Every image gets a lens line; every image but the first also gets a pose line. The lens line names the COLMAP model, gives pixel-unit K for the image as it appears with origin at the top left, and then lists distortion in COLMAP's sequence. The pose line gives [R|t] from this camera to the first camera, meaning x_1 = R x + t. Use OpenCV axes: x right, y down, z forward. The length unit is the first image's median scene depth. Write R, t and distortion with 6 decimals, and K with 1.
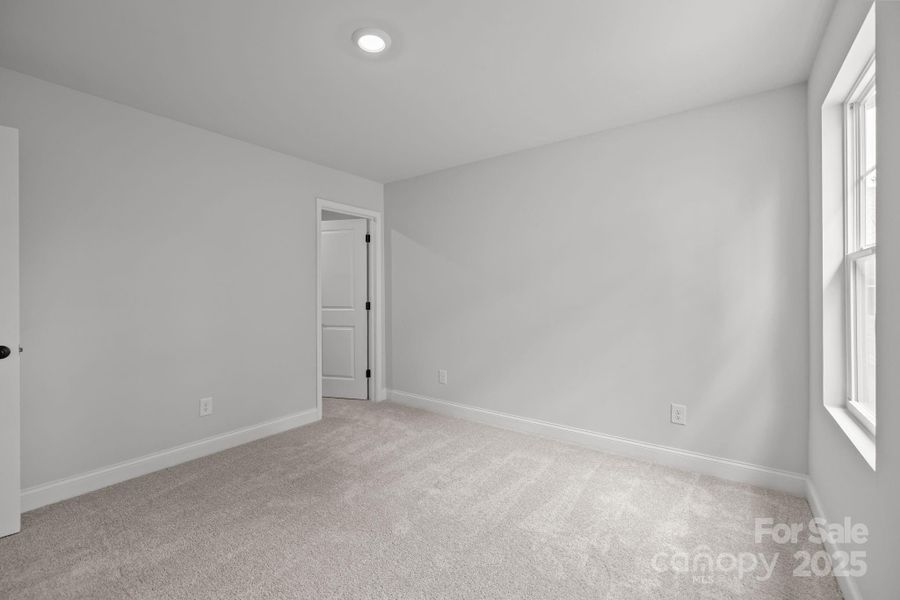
lens RADIAL K [[380.5, 0, 443.9], [0, 380.5, 296.5], [0, 0, 1]] dist [-0.000580, 0.000108]
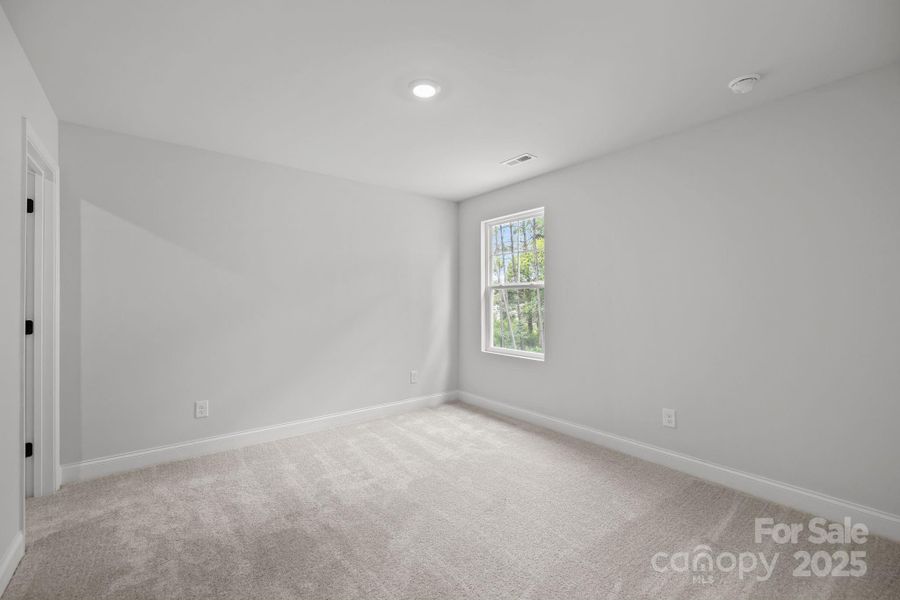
lens RADIAL K [[380.5, 0, 443.9], [0, 380.5, 296.5], [0, 0, 1]] dist [-0.000580, 0.000108]
pose [[0.263314, 0.010320, 0.964655, -0.638201], [0.007838, 0.999887, -0.012837, -0.009022], [-0.964678, 0.010941, 0.263204, 0.303342]]
